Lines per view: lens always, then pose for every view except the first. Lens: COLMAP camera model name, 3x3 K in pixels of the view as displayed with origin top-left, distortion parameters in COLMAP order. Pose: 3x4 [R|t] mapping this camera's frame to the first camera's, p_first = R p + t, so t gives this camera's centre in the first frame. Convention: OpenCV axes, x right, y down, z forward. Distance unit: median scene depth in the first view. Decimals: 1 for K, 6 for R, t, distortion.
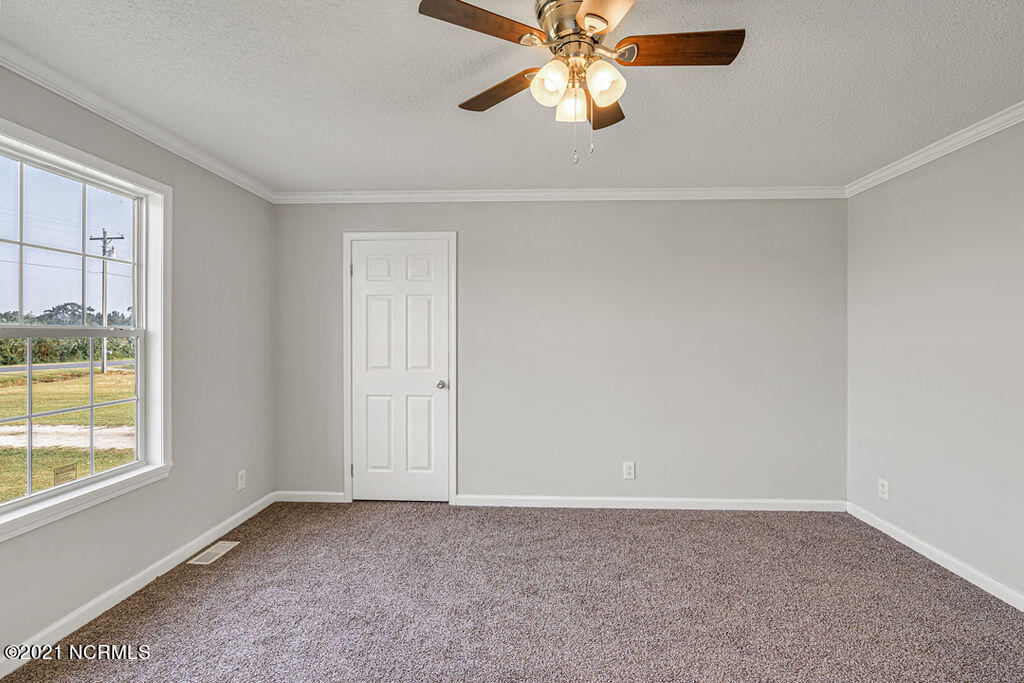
lens RADIAL K [[469.3, 0, 511.5], [0, 469.3, 332.8], [0, 0, 1]] dist [-0.001376, 0.000378]
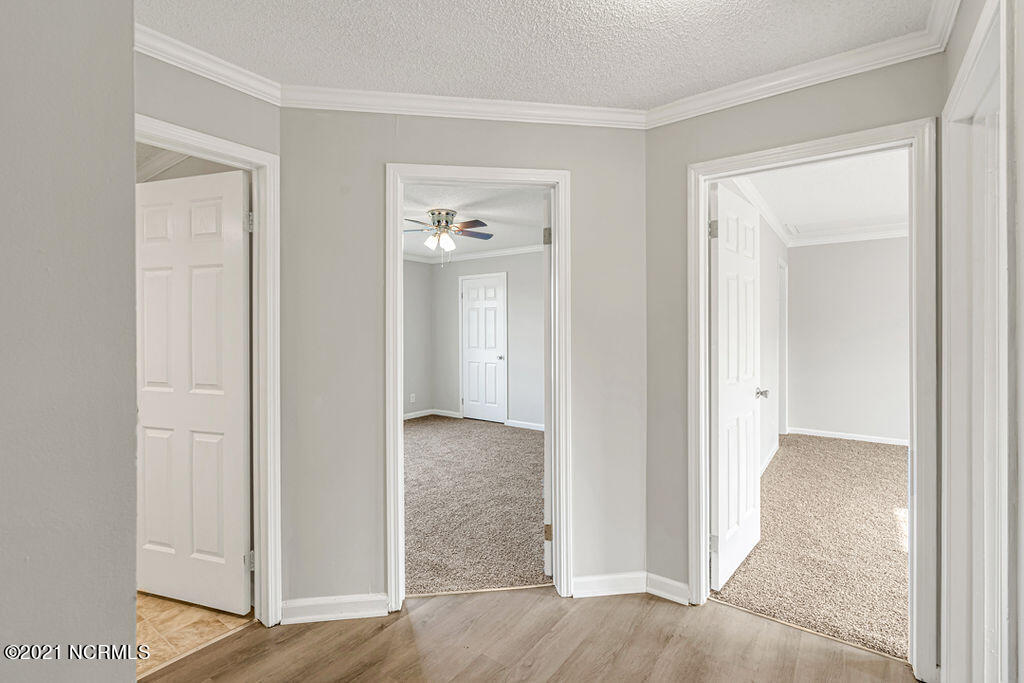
lens RADIAL K [[469.3, 0, 511.5], [0, 469.3, 332.8], [0, 0, 1]] dist [-0.001376, 0.000378]
pose [[0.828063, -0.003214, -0.560625, 0.902911], [0.006176, 0.999975, 0.003390, 0.010957], [0.560601, -0.006270, 0.828063, -0.466030]]
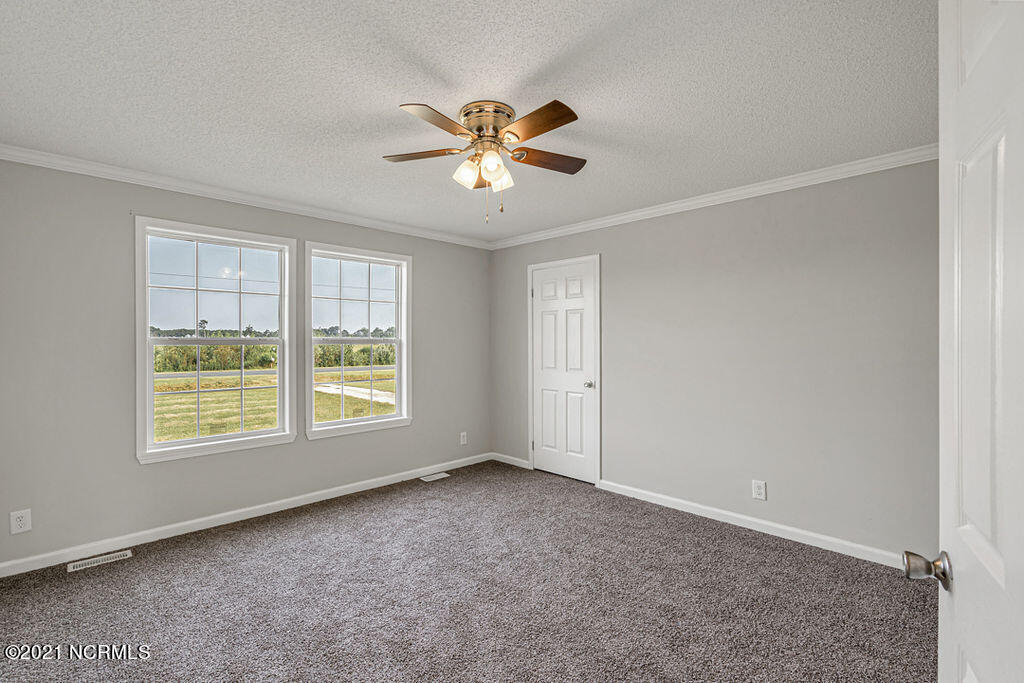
lens RADIAL K [[465.3, 0, 514.3], [0, 465.3, 346.4], [0, 0, 1]] dist [0.001043, 0.000278]
pose [[0.730598, 0.002633, -0.682803, 0.521820], [0.003498, 0.999965, 0.007599, 0.004832], [0.682799, -0.007940, 0.730563, 0.012485]]
